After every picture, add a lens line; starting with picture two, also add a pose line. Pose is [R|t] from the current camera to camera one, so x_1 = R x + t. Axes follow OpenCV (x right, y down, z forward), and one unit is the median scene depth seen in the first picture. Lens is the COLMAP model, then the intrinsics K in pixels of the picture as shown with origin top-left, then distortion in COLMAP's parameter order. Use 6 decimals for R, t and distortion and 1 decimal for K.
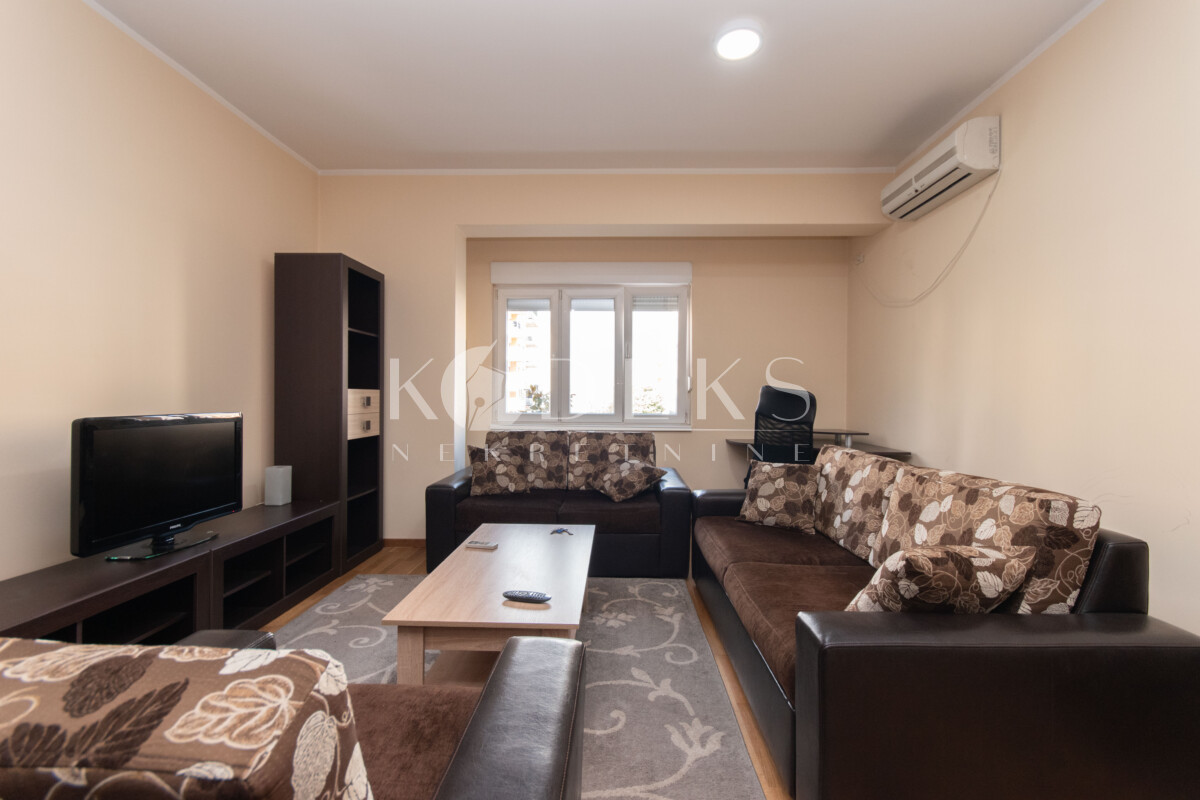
lens RADIAL K [[527.9, 0, 599.2], [0, 527.9, 393.2], [0, 0, 1]] dist [0.014778, -0.000047]
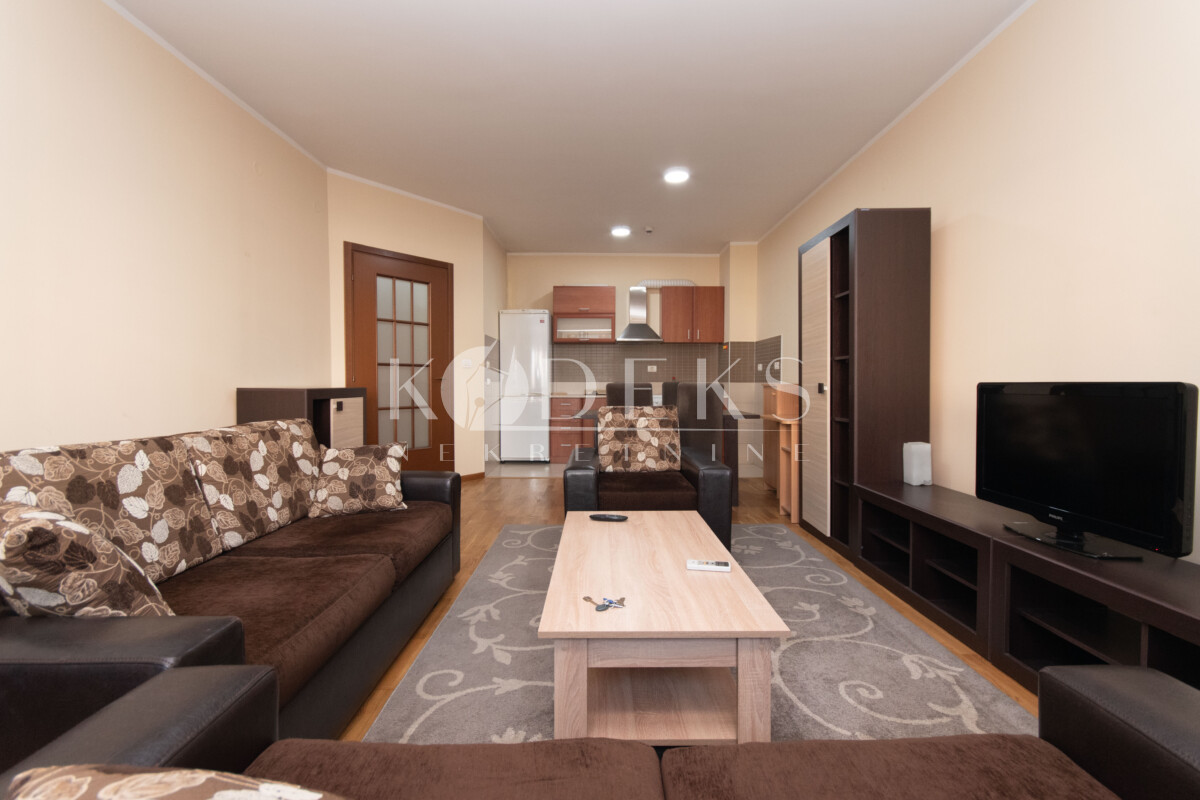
lens RADIAL K [[527.9, 0, 599.2], [0, 527.9, 393.2], [0, 0, 1]] dist [0.014778, -0.000047]
pose [[-0.999371, -0.006299, -0.034899, -0.042211], [-0.006679, 0.999920, 0.010777, 0.042599], [0.034828, 0.011003, -0.999333, 1.443098]]
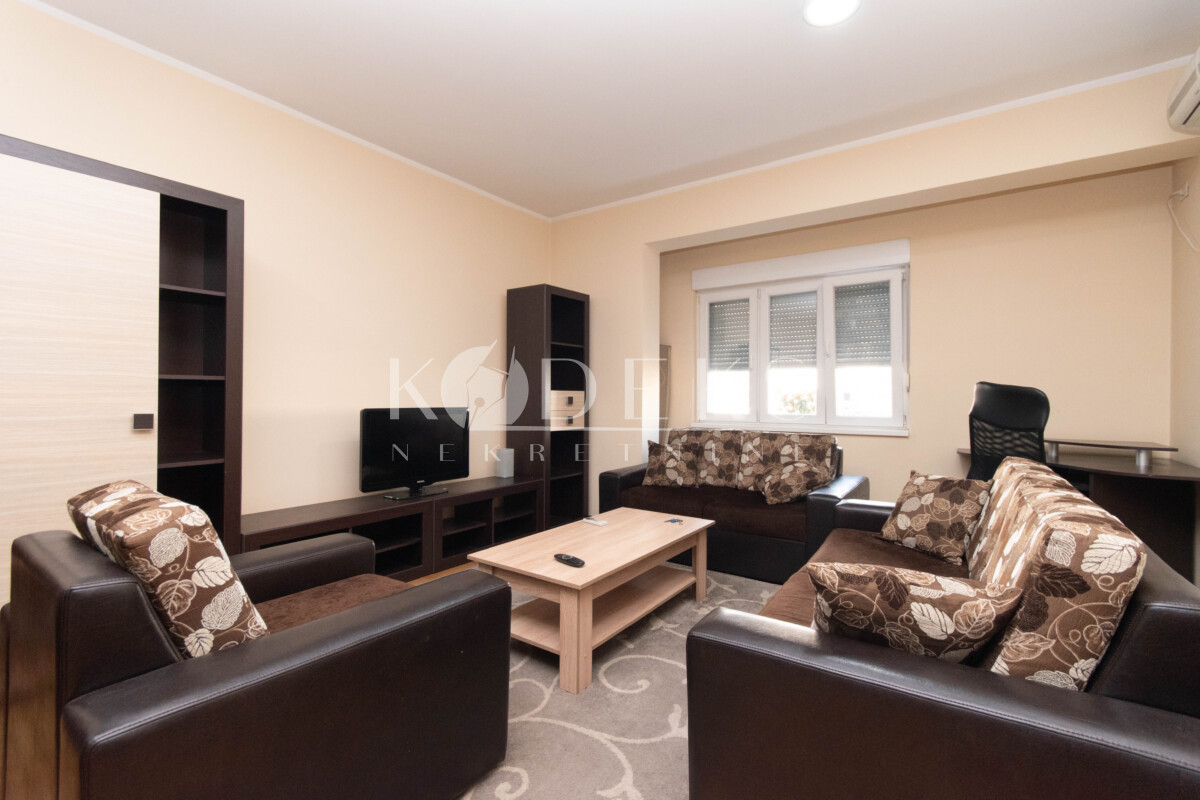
lens RADIAL K [[527.9, 0, 599.2], [0, 527.9, 393.2], [0, 0, 1]] dist [0.014778, -0.000047]
pose [[0.831030, -0.007004, -0.556184, 0.376706], [0.004055, 0.999970, -0.006535, 0.008493], [0.556214, 0.003175, 0.831033, 0.024400]]
